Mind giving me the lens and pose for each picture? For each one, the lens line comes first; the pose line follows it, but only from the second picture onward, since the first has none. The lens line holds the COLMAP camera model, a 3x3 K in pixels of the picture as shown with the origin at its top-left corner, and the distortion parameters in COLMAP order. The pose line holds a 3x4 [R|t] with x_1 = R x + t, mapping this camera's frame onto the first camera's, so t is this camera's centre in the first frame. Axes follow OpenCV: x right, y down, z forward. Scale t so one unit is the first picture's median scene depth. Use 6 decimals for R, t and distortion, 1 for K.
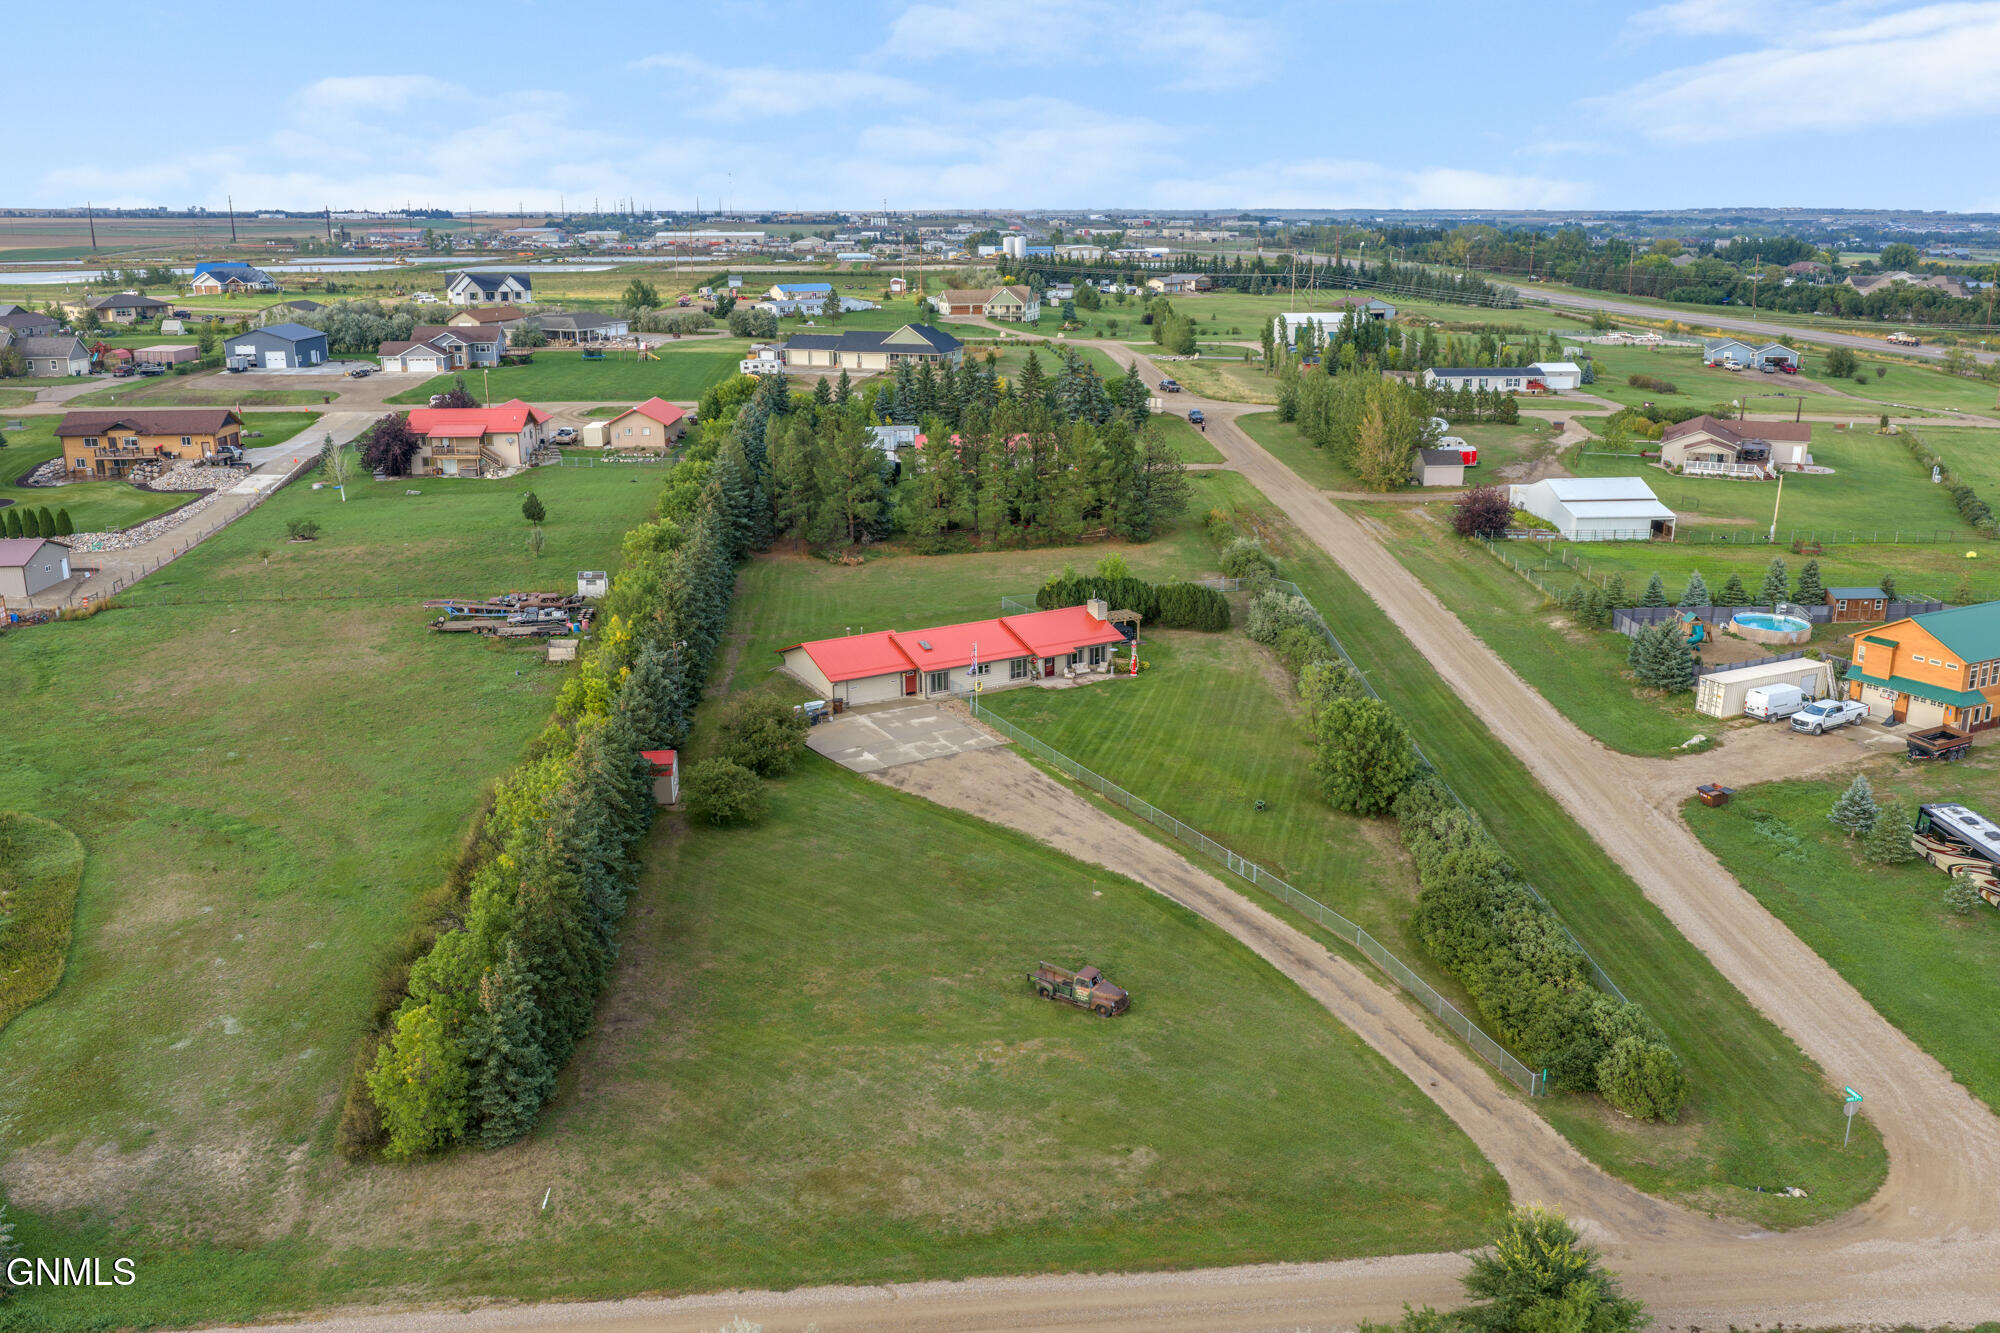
lens RADIAL K [[1649.0, 0, 1000.0], [0, 1649.0, 666.5], [0, 0, 1]] dist [0.008713, 0.006123]
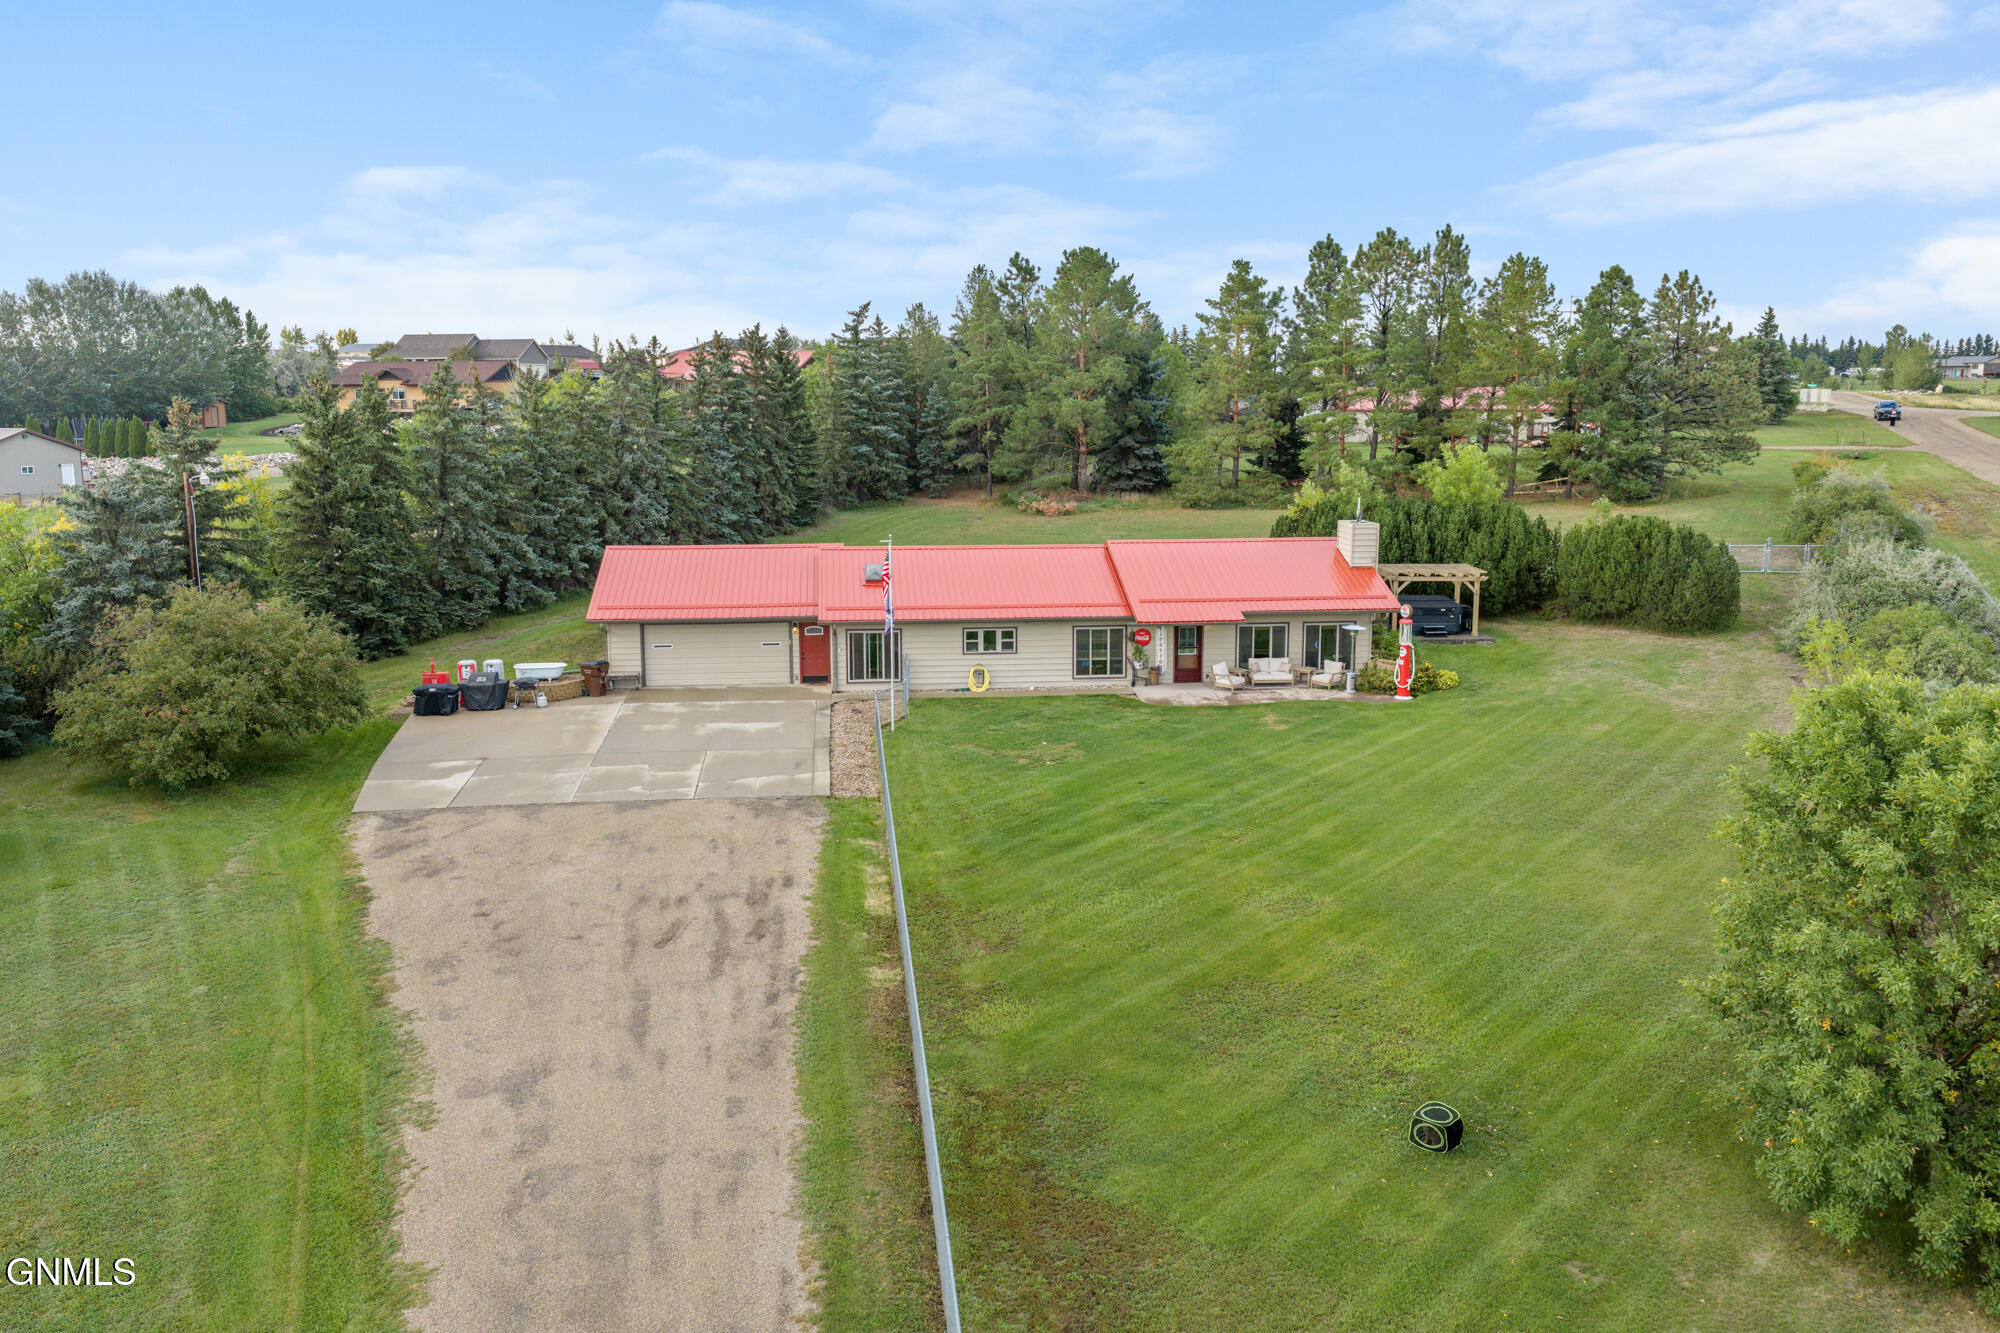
lens RADIAL K [[1649.0, 0, 1000.0], [0, 1649.0, 666.5], [0, 0, 1]] dist [0.008713, 0.006123]
pose [[0.905223, 0.075450, -0.418185, 0.157193], [-0.116132, 0.990572, -0.072662, 0.036776], [0.408760, 0.114340, 0.905451, 0.620510]]
